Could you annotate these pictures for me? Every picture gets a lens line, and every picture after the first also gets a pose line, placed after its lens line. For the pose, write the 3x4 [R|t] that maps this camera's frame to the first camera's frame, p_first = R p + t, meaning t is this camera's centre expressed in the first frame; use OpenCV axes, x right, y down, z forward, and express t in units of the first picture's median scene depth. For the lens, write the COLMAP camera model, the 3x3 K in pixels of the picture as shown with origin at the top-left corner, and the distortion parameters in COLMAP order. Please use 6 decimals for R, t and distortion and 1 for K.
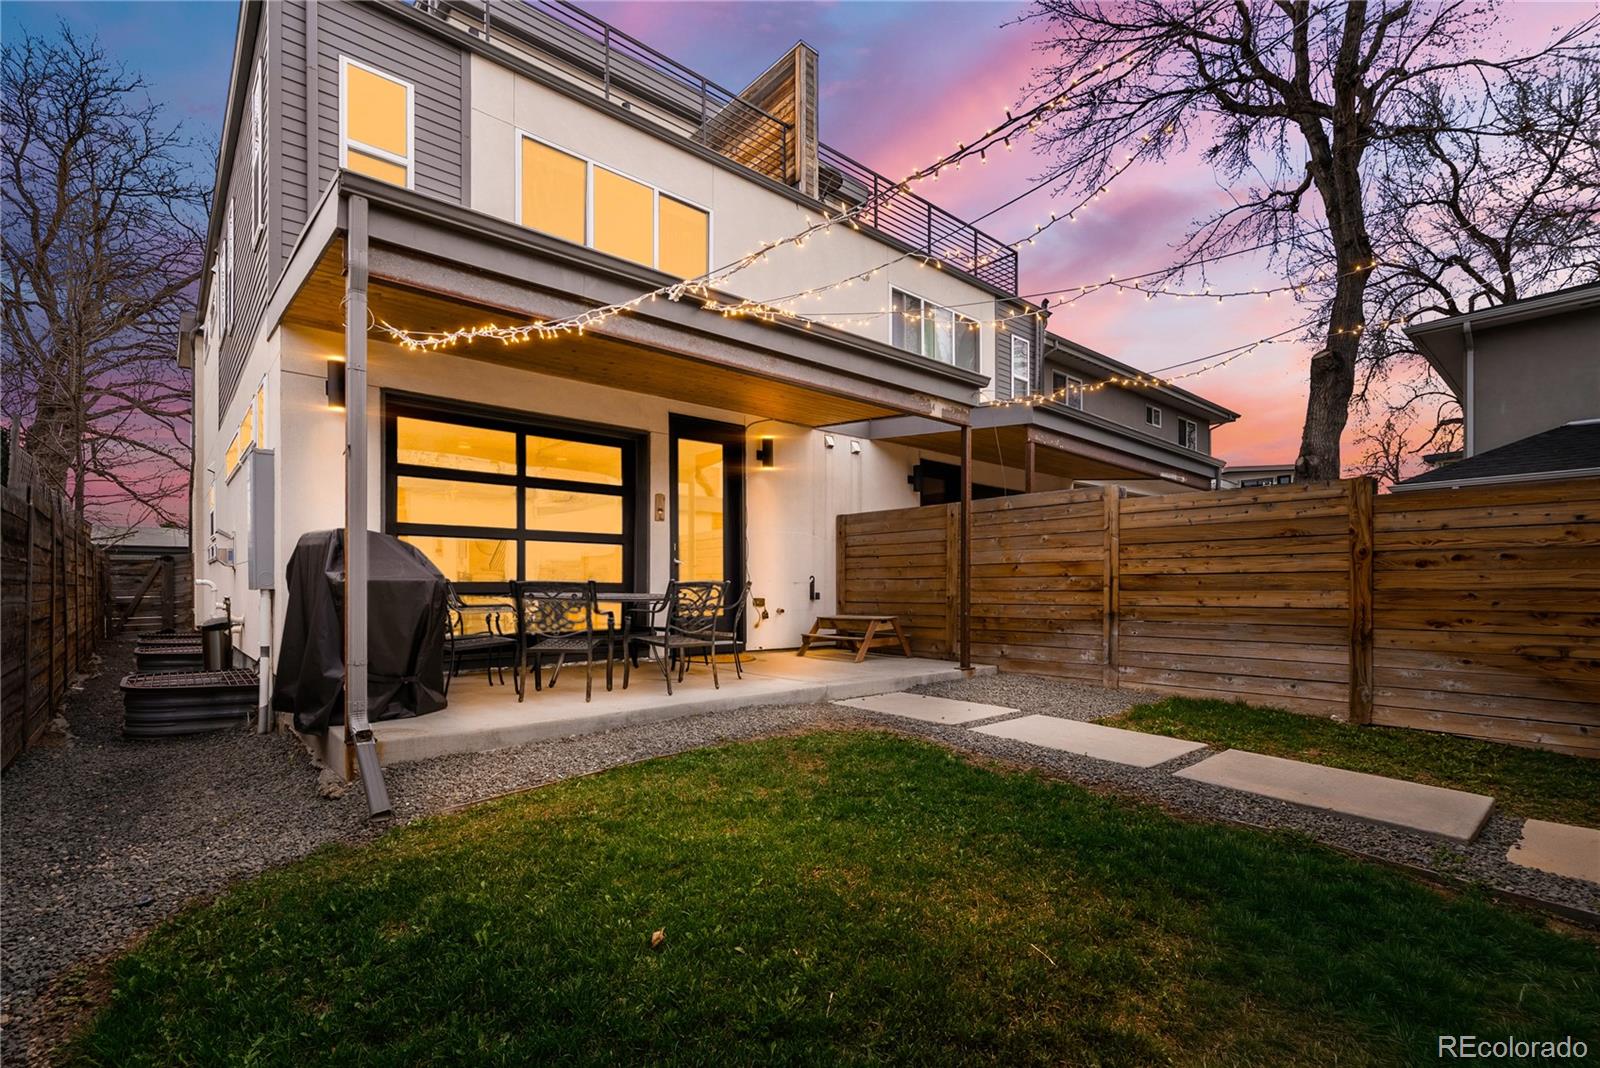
lens RADIAL K [[724.6, 0, 801.4], [0, 724.6, 577.3], [0, 0, 1]] dist [0.016684, 0.000298]
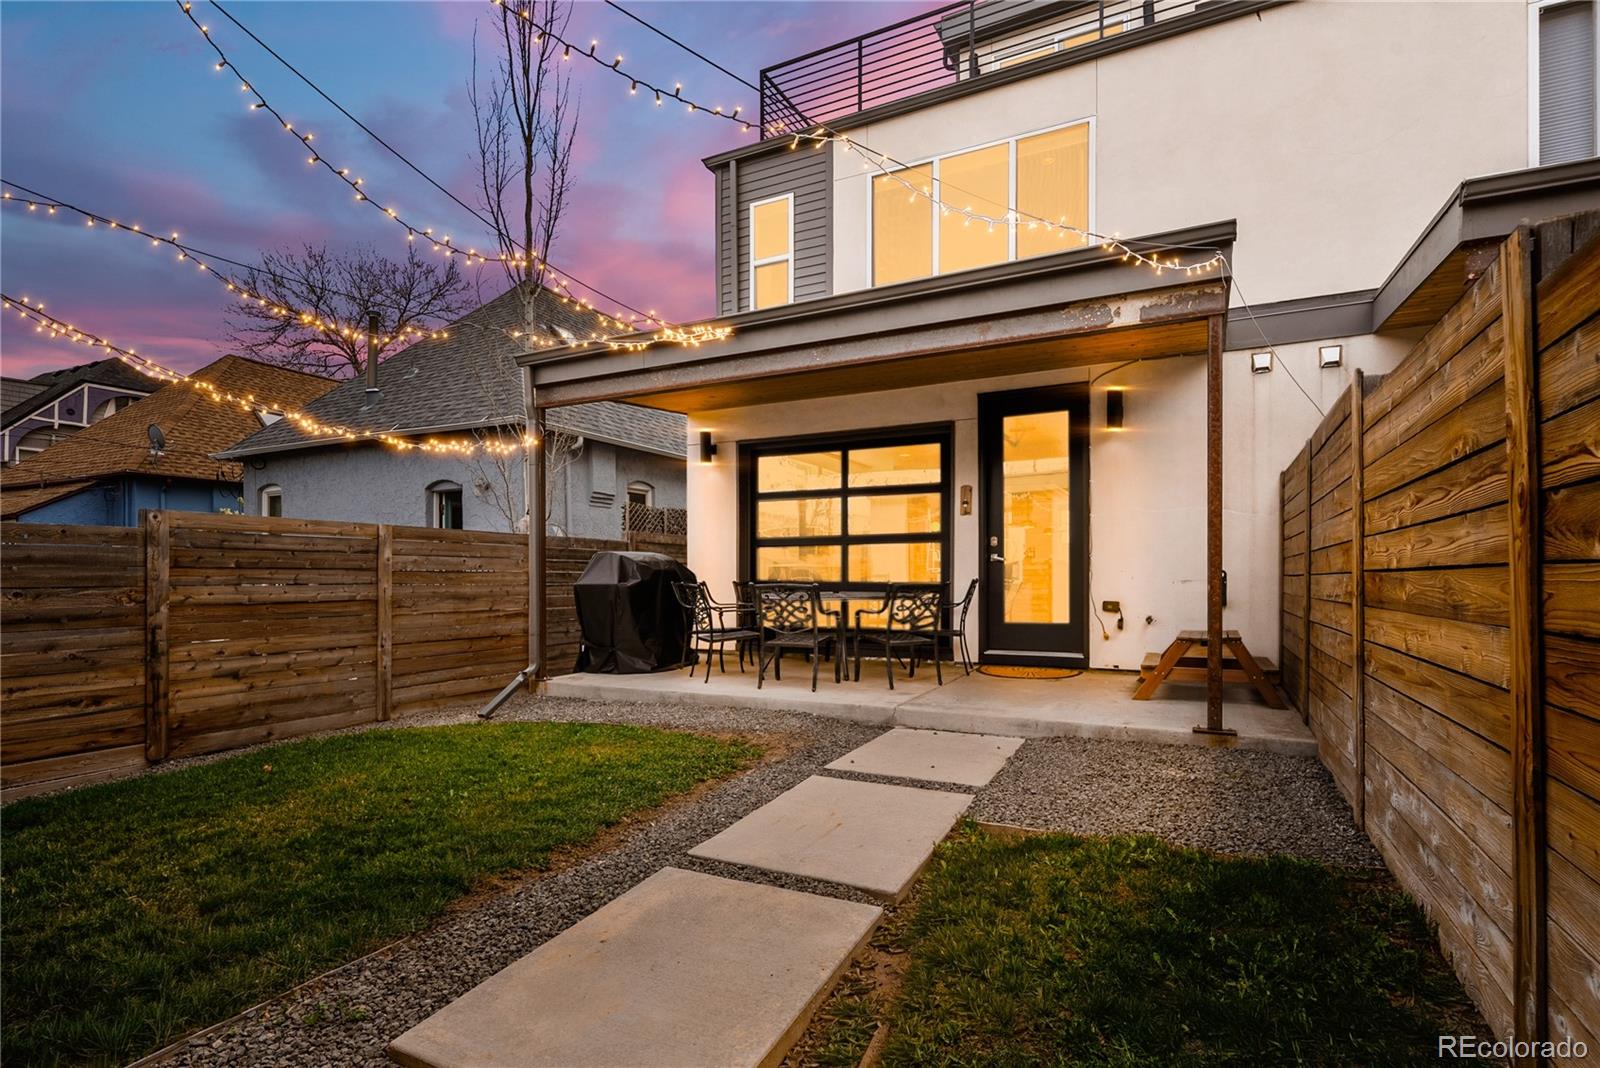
lens RADIAL K [[783.8, 0, 798.6], [0, 783.8, 578.7], [0, 0, 1]] dist [-0.002687, -0.000210]
pose [[0.363635, 0.002789, -0.931537, 0.665431], [0.018450, 0.999778, 0.010195, -0.010883], [0.931359, -0.020895, 0.363503, 0.443380]]
